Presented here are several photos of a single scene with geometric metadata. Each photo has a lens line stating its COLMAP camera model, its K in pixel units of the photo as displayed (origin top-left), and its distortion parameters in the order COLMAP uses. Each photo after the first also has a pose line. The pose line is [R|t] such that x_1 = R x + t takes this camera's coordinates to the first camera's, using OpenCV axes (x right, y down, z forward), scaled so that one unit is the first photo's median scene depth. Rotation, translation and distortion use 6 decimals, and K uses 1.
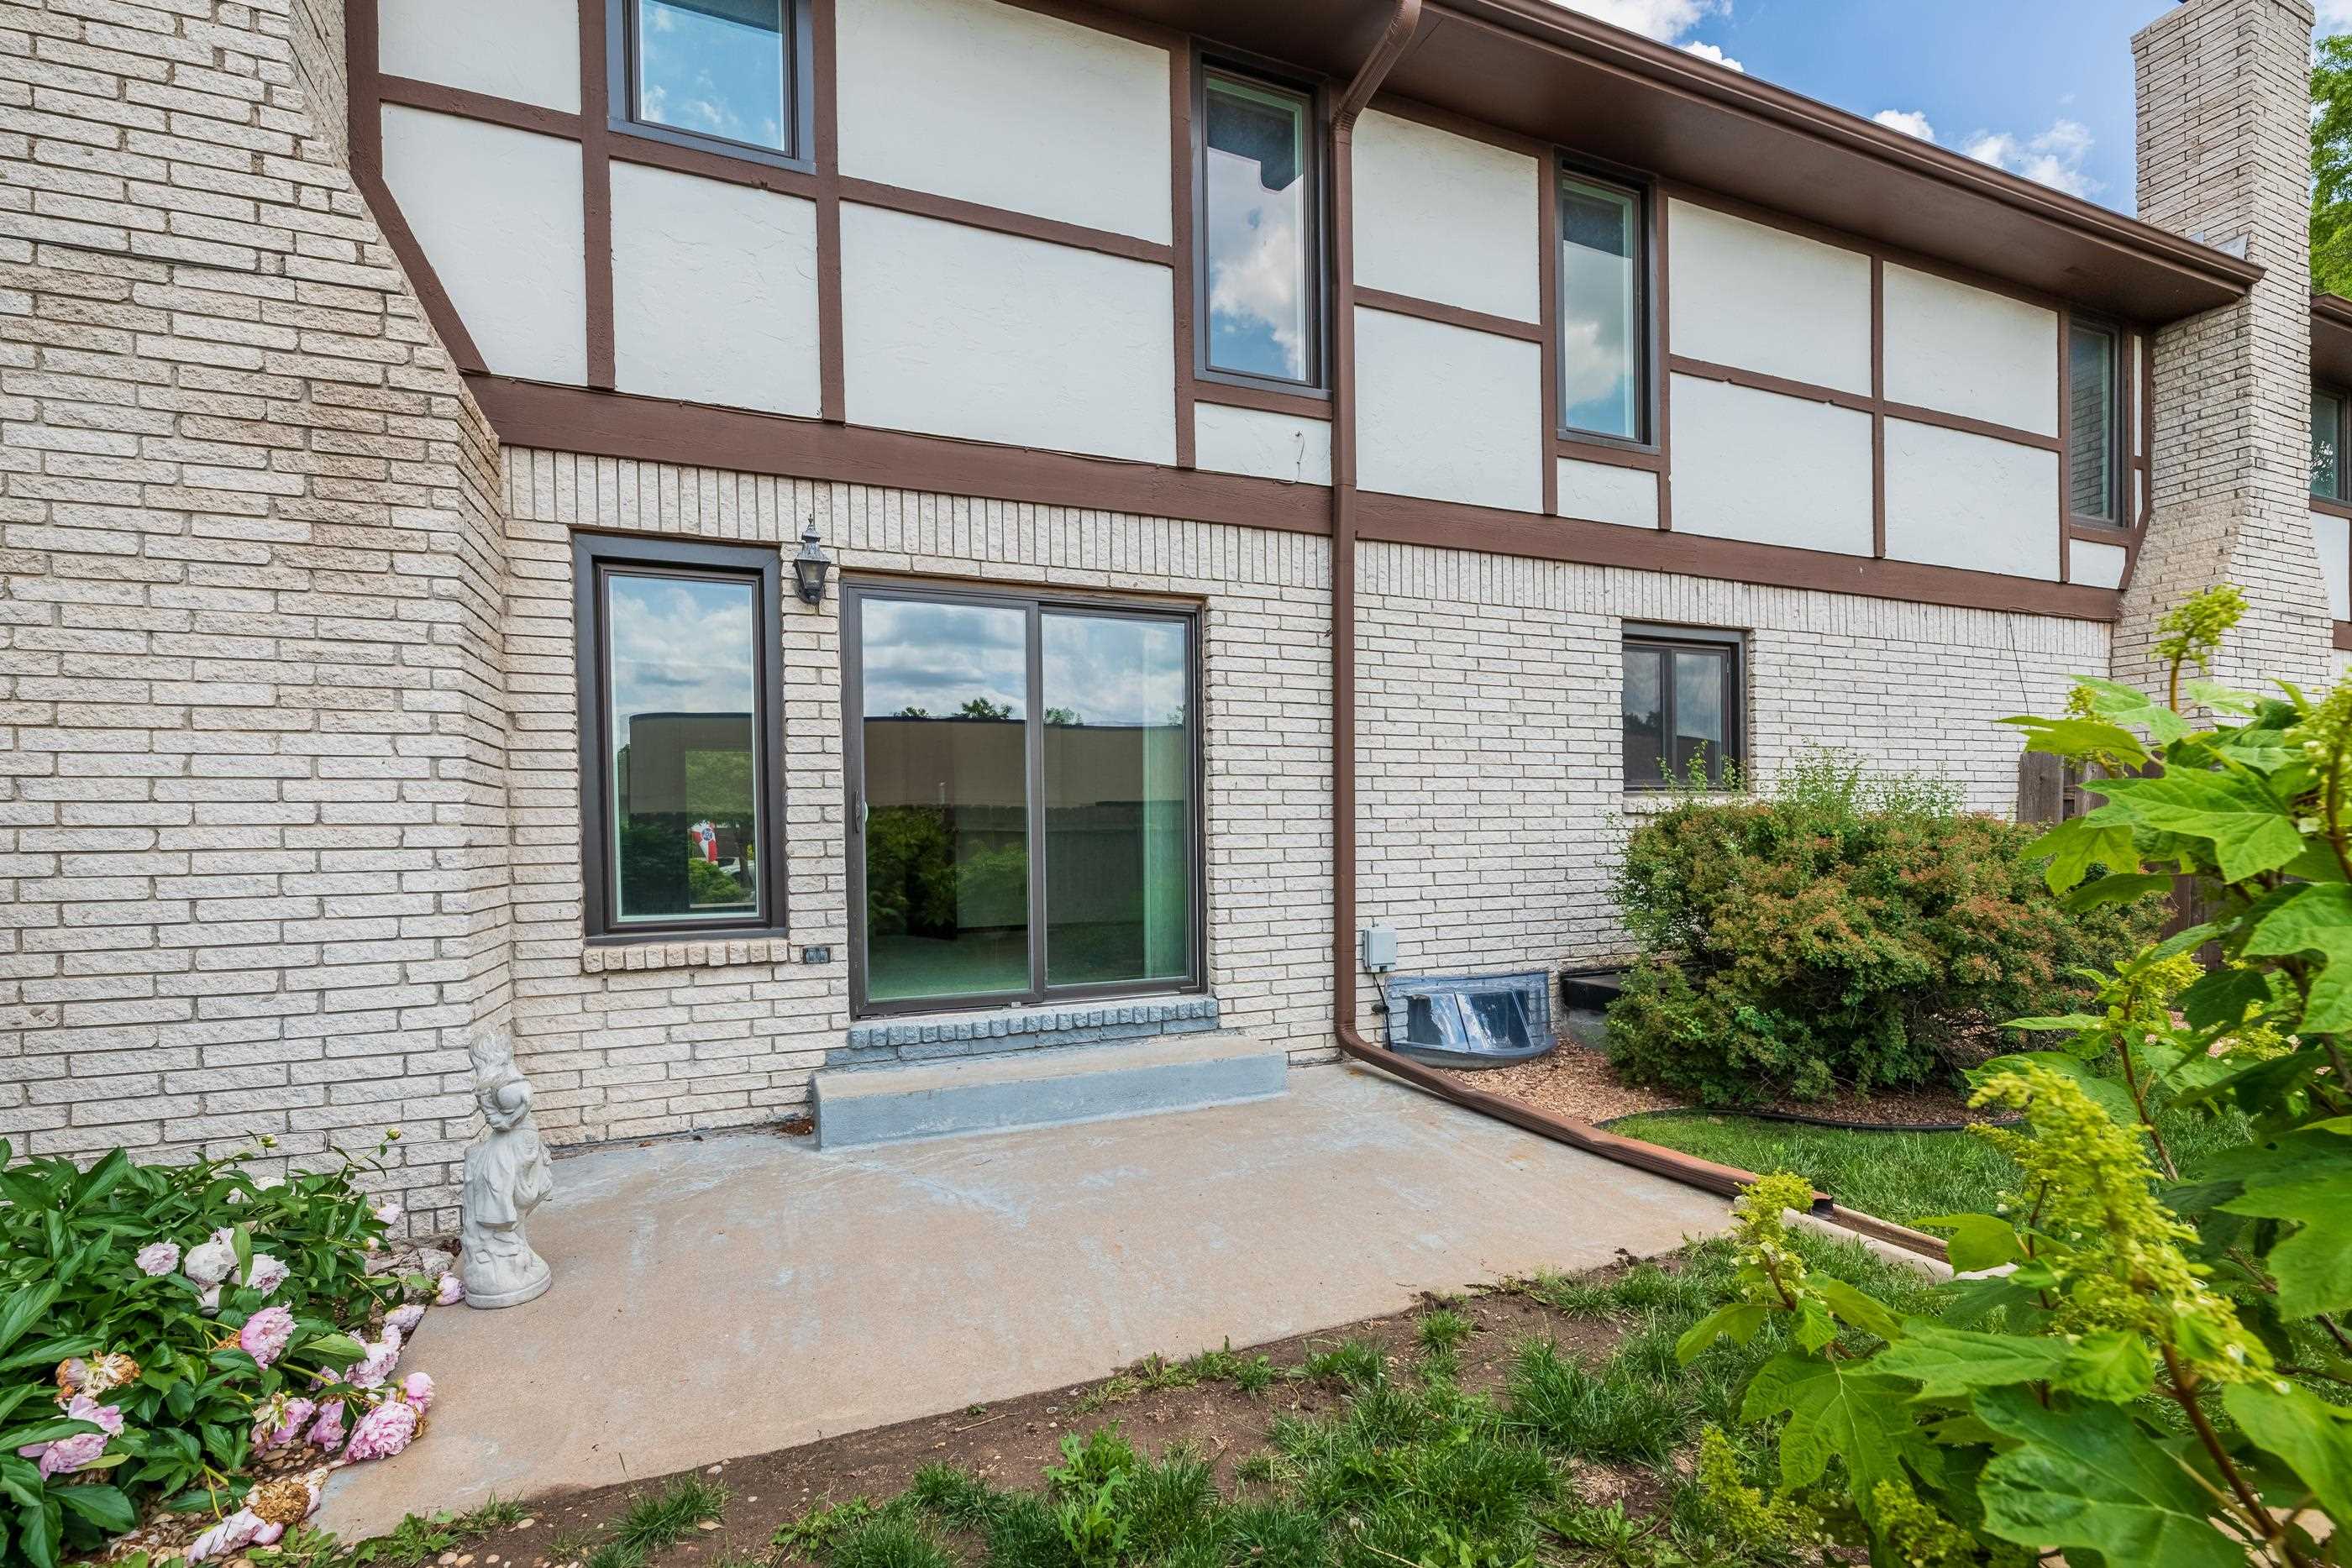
lens RADIAL K [[1031.2, 0, 1165.1], [0, 1031.2, 857.9], [0, 0, 1]] dist [-0.001163, -0.002264]
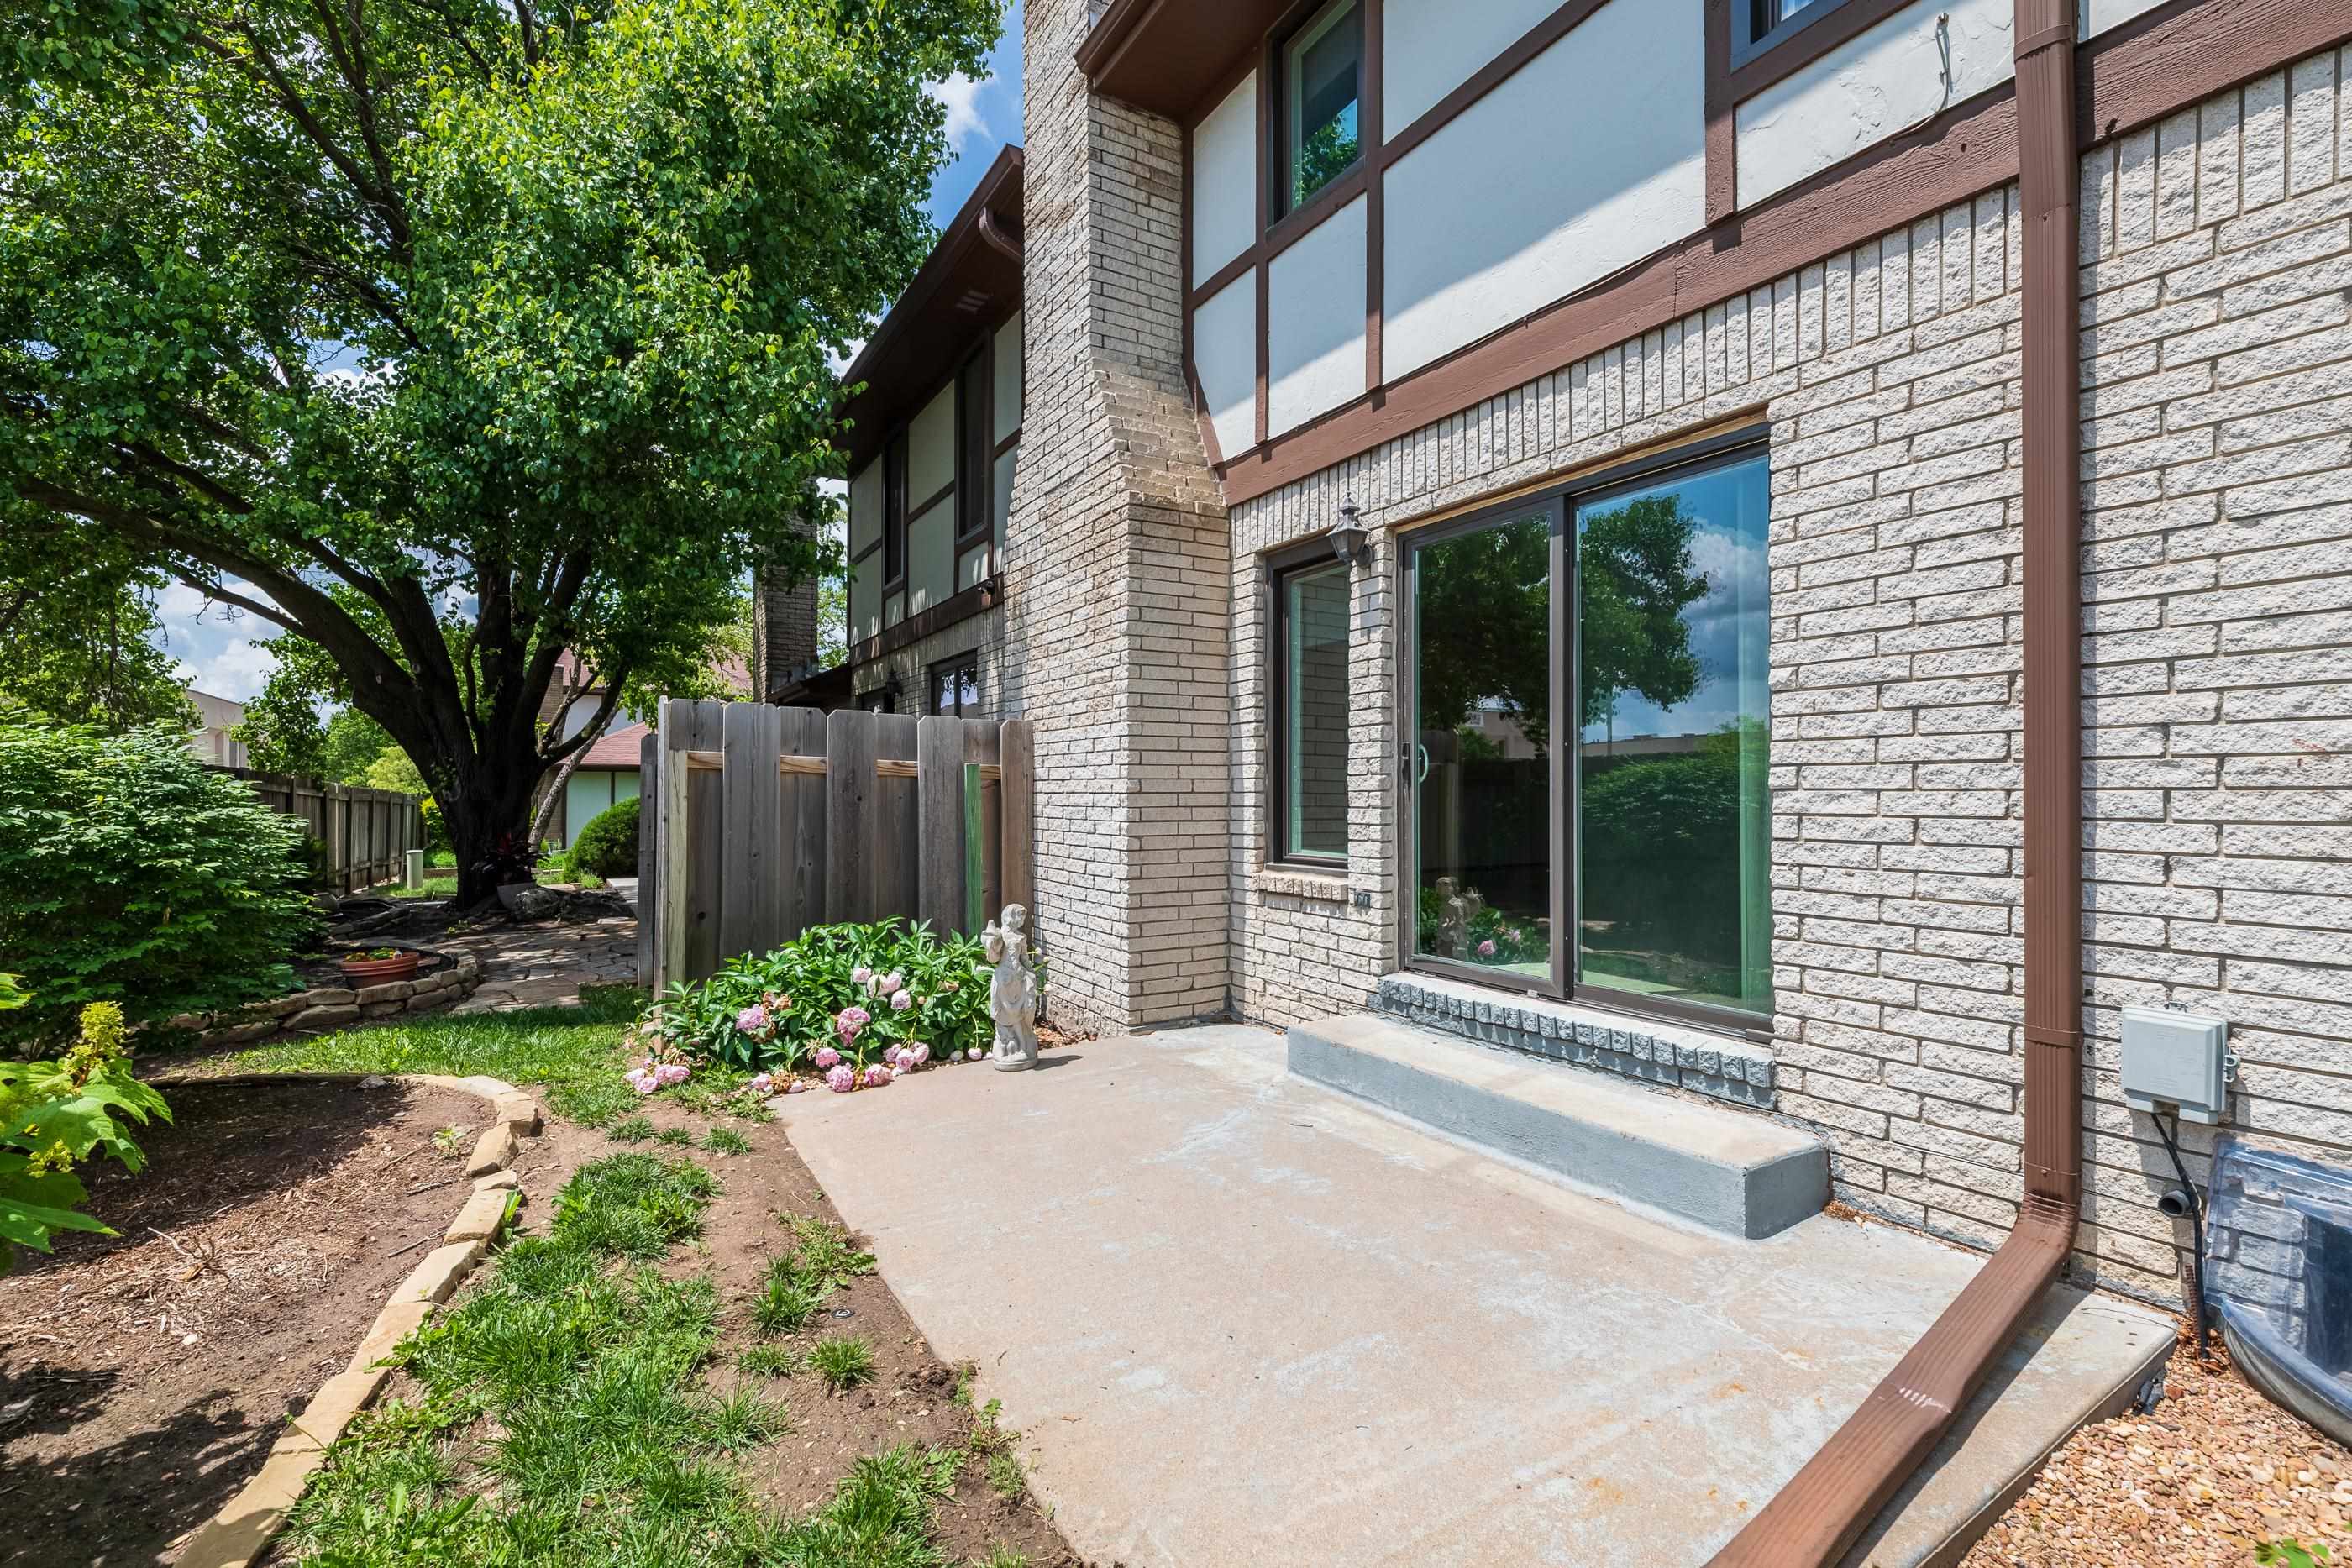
lens RADIAL K [[1031.2, 0, 1213.5], [0, 1031.2, 792.9], [0, 0, 1]] dist [-0.001163, -0.002264]
pose [[0.189769, 0.014328, -0.981724, 0.669590], [-0.020419, 0.999735, 0.010643, -0.023709], [0.981616, 0.018026, 0.190011, 0.642369]]
